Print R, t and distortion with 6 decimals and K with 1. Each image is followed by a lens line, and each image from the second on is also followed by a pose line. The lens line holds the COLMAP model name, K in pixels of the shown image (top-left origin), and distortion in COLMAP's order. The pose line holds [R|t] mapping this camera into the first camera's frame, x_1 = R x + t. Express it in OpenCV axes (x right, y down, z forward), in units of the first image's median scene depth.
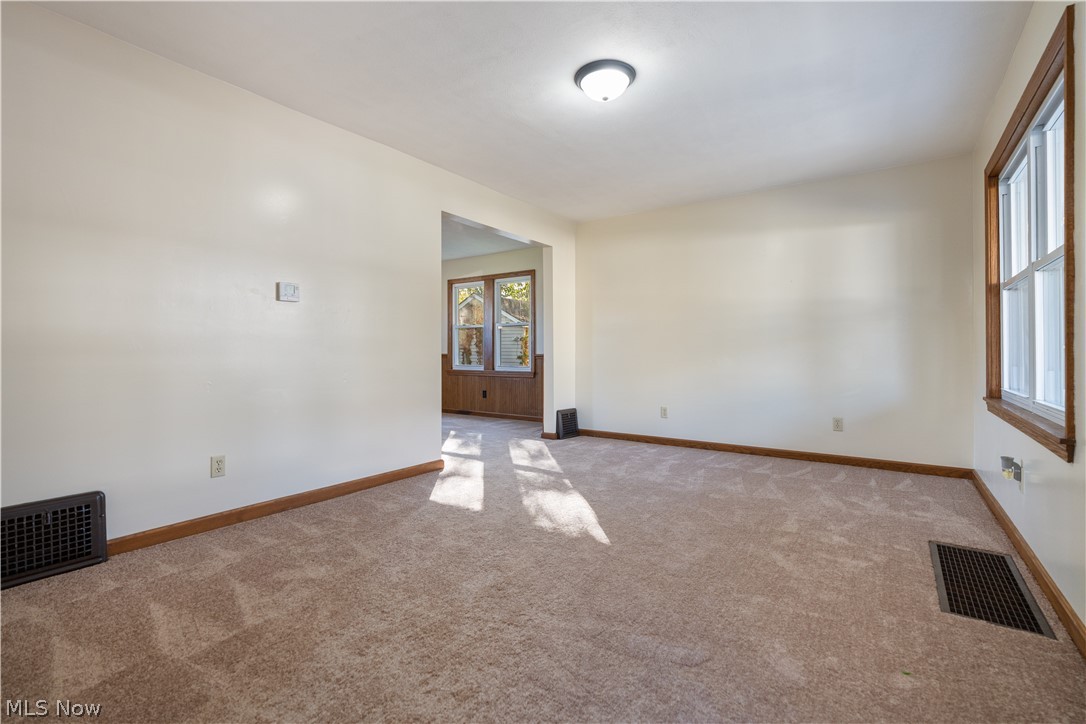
lens RADIAL K [[492.2, 0, 544.9], [0, 492.2, 353.3], [0, 0, 1]] dist [-0.010339, 0.000711]
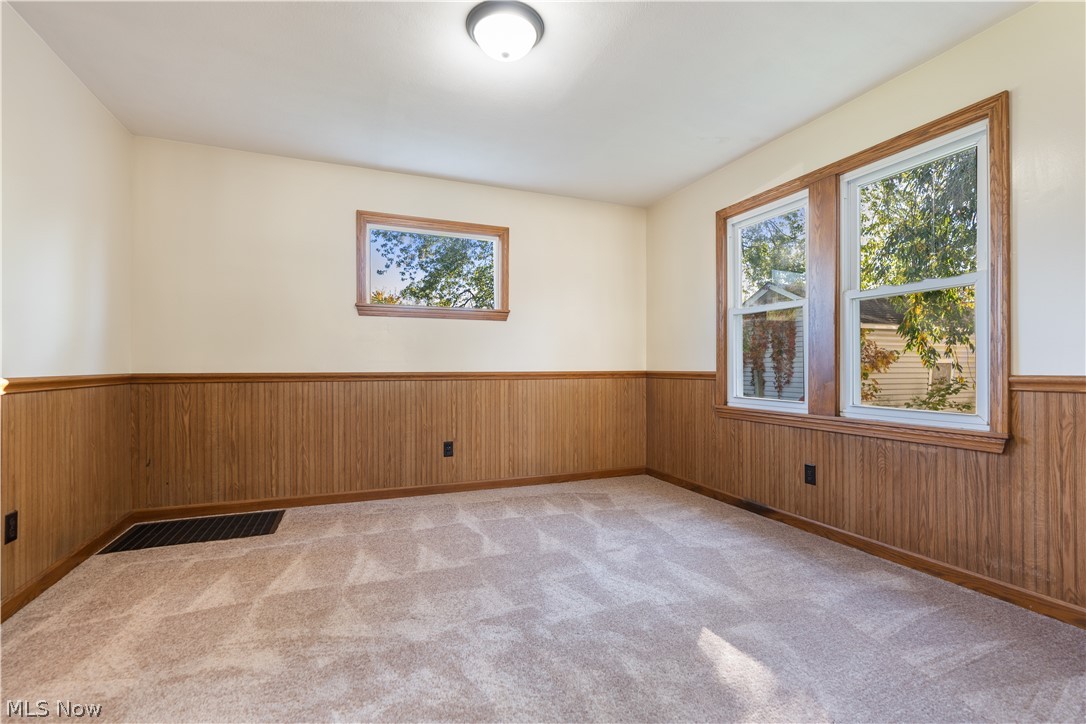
lens RADIAL K [[492.2, 0, 540.7], [0, 492.2, 361.8], [0, 0, 1]] dist [-0.010339, 0.000711]
pose [[0.840904, -0.002993, -0.541175, -0.093824], [-0.004516, 0.999911, -0.012547, -0.001744], [0.541165, 0.012994, 0.840816, 0.565295]]
